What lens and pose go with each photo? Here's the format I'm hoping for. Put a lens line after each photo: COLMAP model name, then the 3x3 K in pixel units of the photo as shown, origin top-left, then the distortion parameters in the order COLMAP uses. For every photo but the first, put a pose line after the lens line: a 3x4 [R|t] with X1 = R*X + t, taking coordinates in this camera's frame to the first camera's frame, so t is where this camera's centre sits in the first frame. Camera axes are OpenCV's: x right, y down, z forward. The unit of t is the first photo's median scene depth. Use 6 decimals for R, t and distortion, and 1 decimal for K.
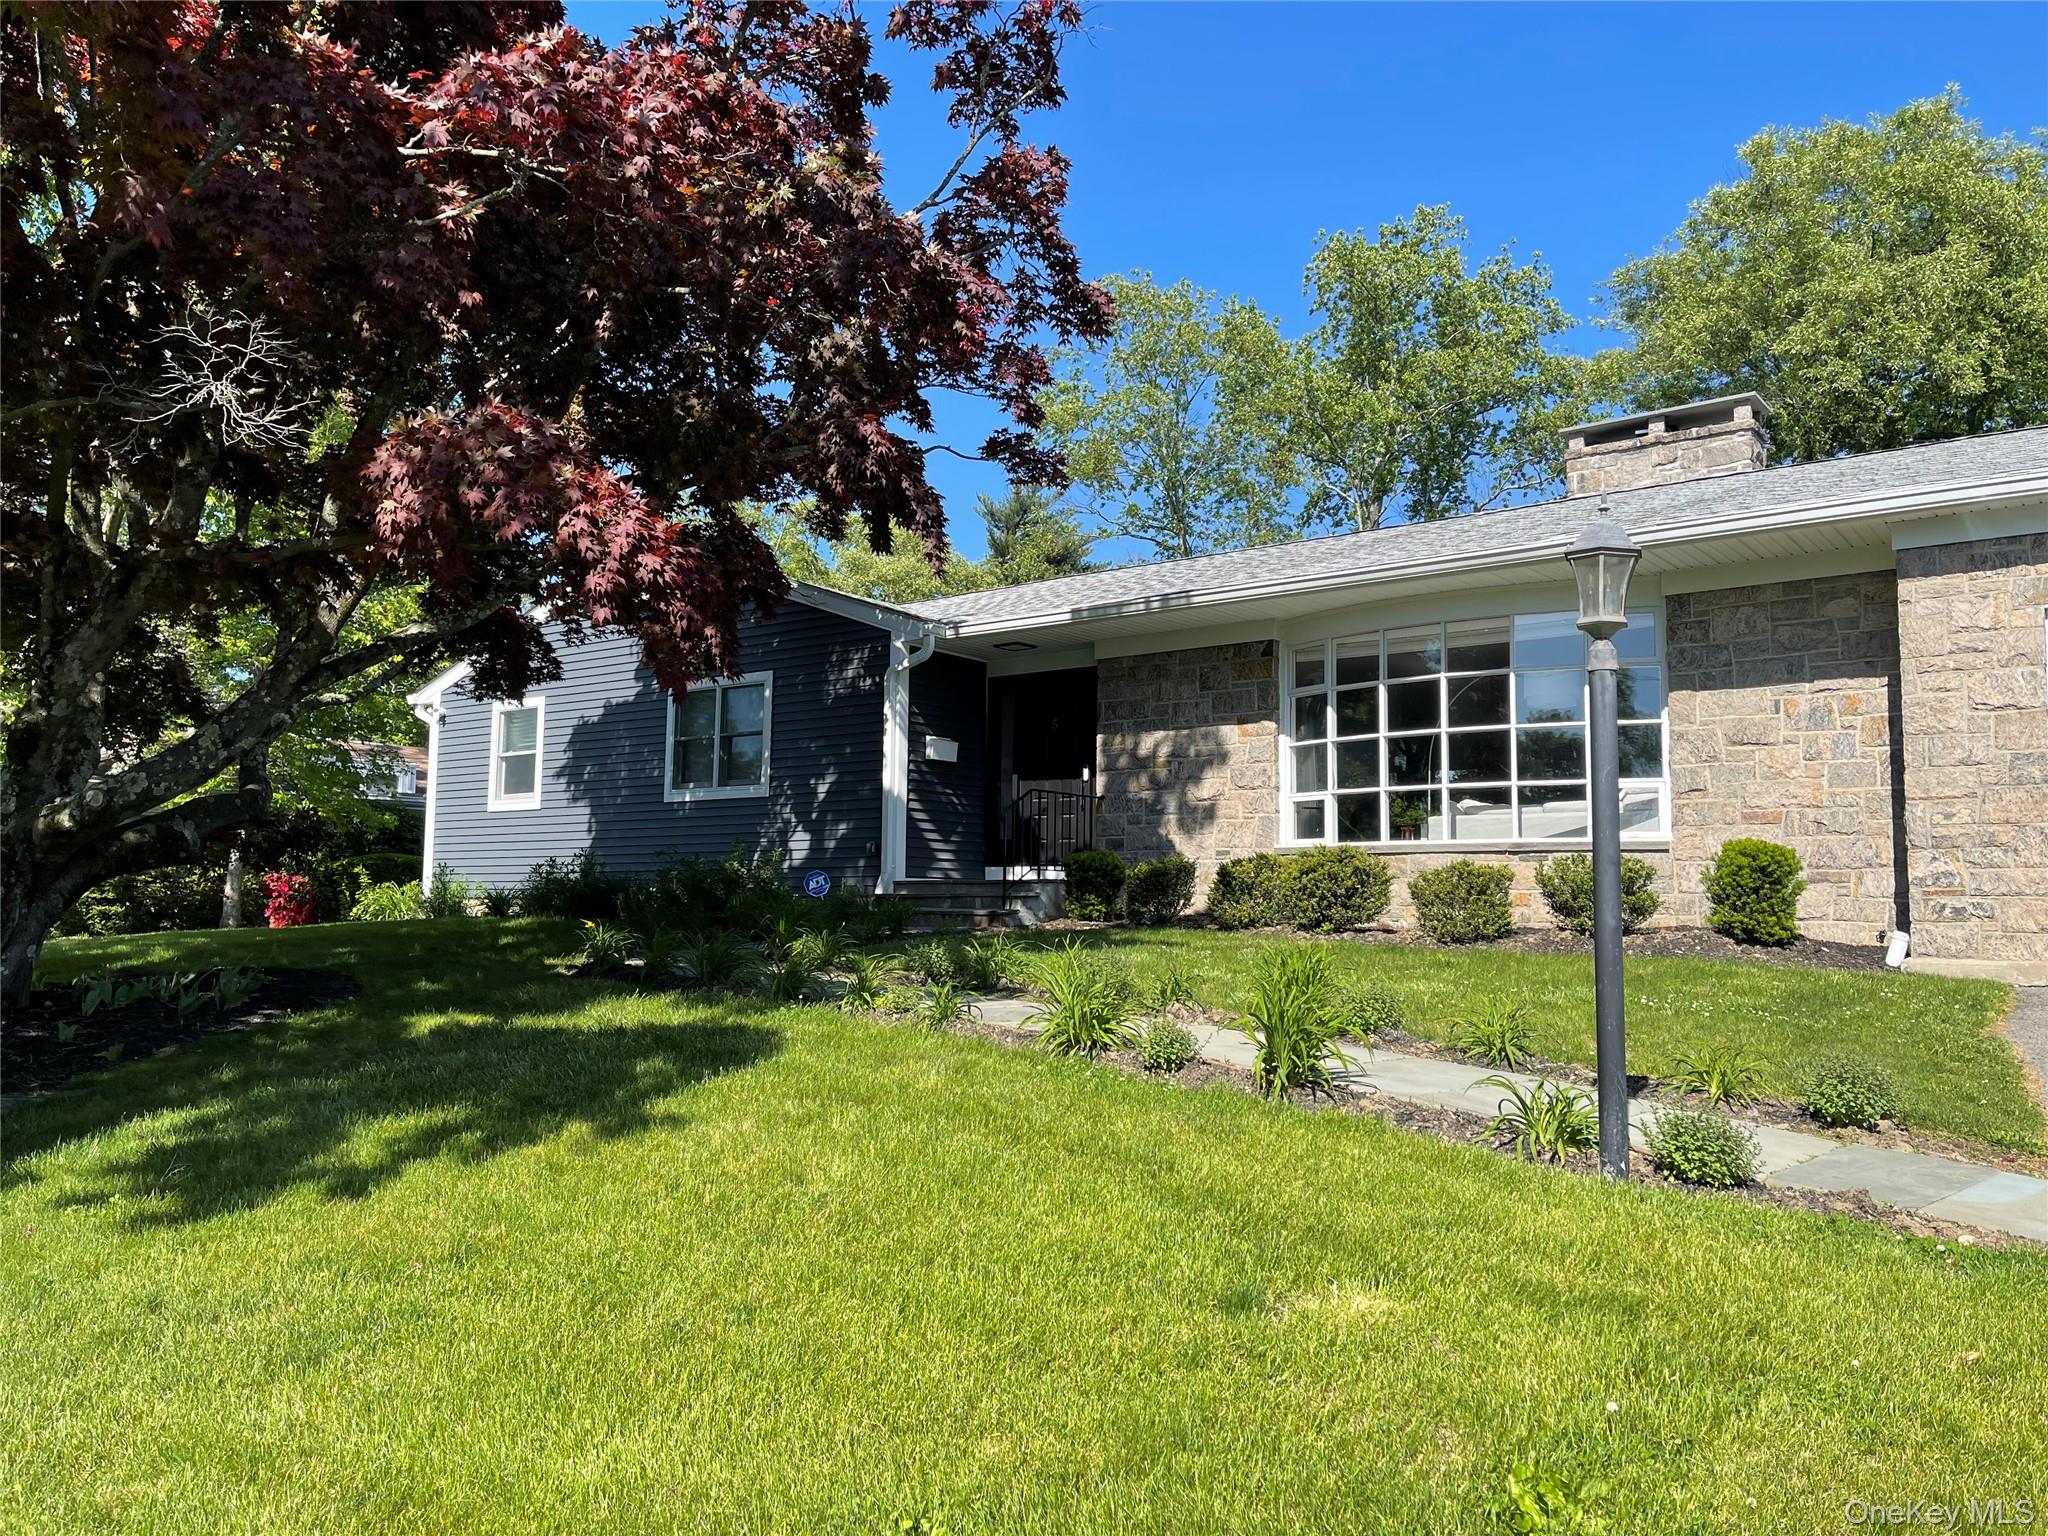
lens RADIAL K [[1523.3, 0, 1024.5], [0, 1523.3, 771.0], [0, 0, 1]] dist [0.008887, -0.005530]
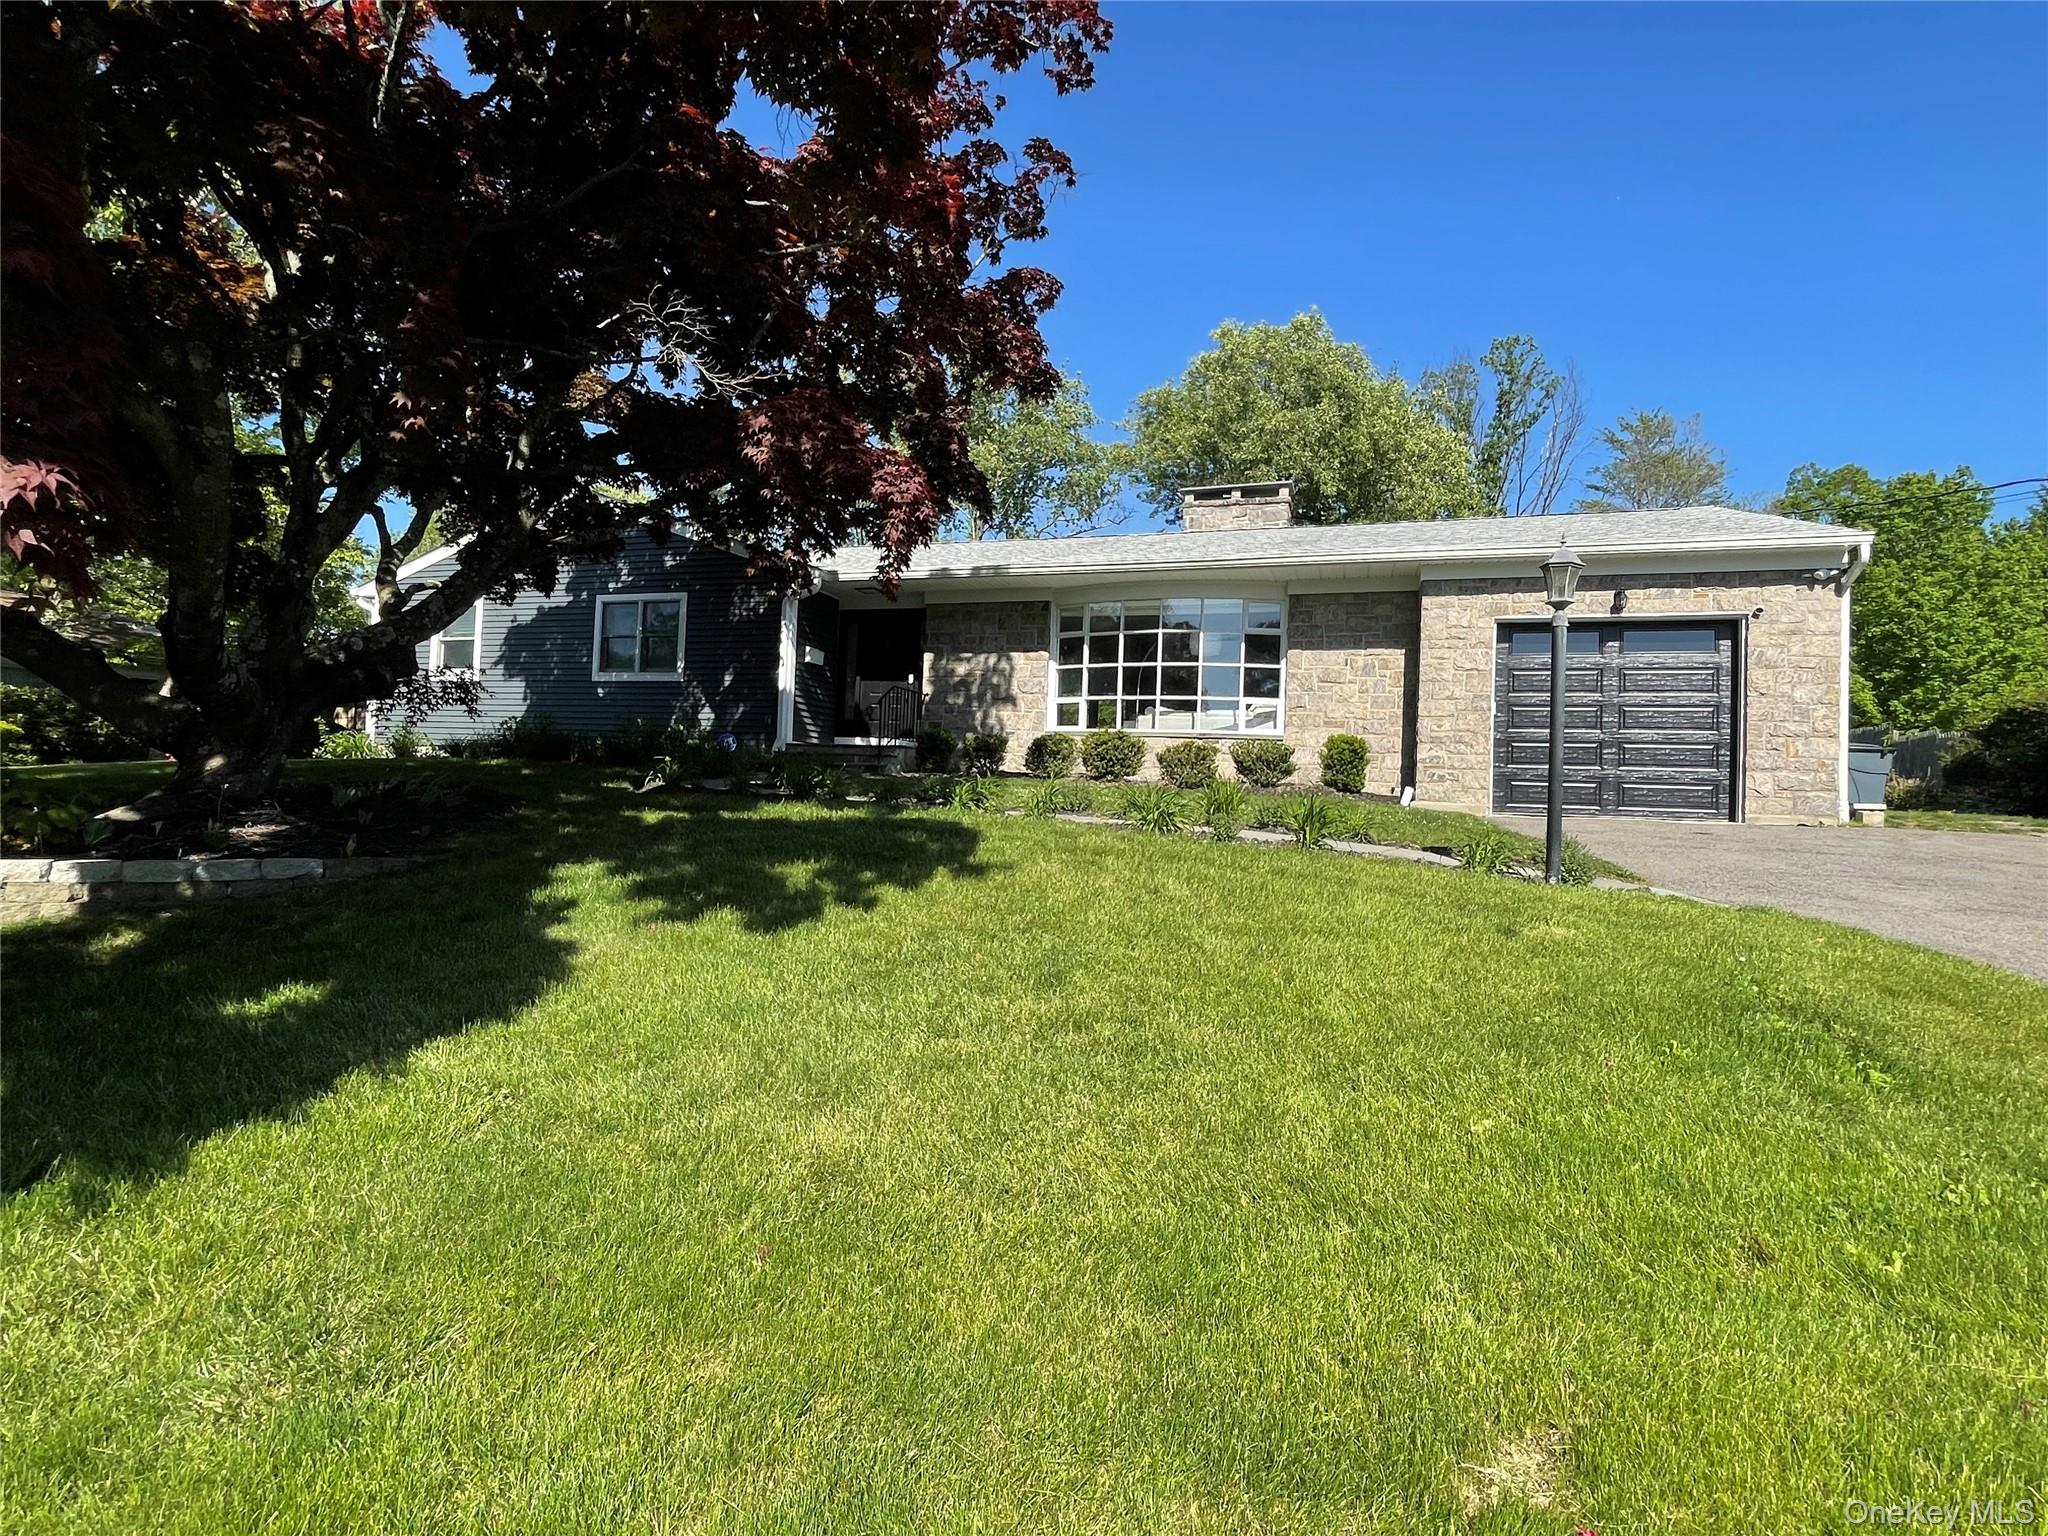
lens RADIAL K [[1004.2, 0, 1022.8], [0, 1004.2, 762.3], [0, 0, 1]] dist [-0.003032, 0.000016]
pose [[0.944965, 0.032770, 0.325528, -0.206617], [-0.055702, 0.996559, 0.061376, 0.020081], [-0.322396, -0.076130, 0.943538, 0.003419]]
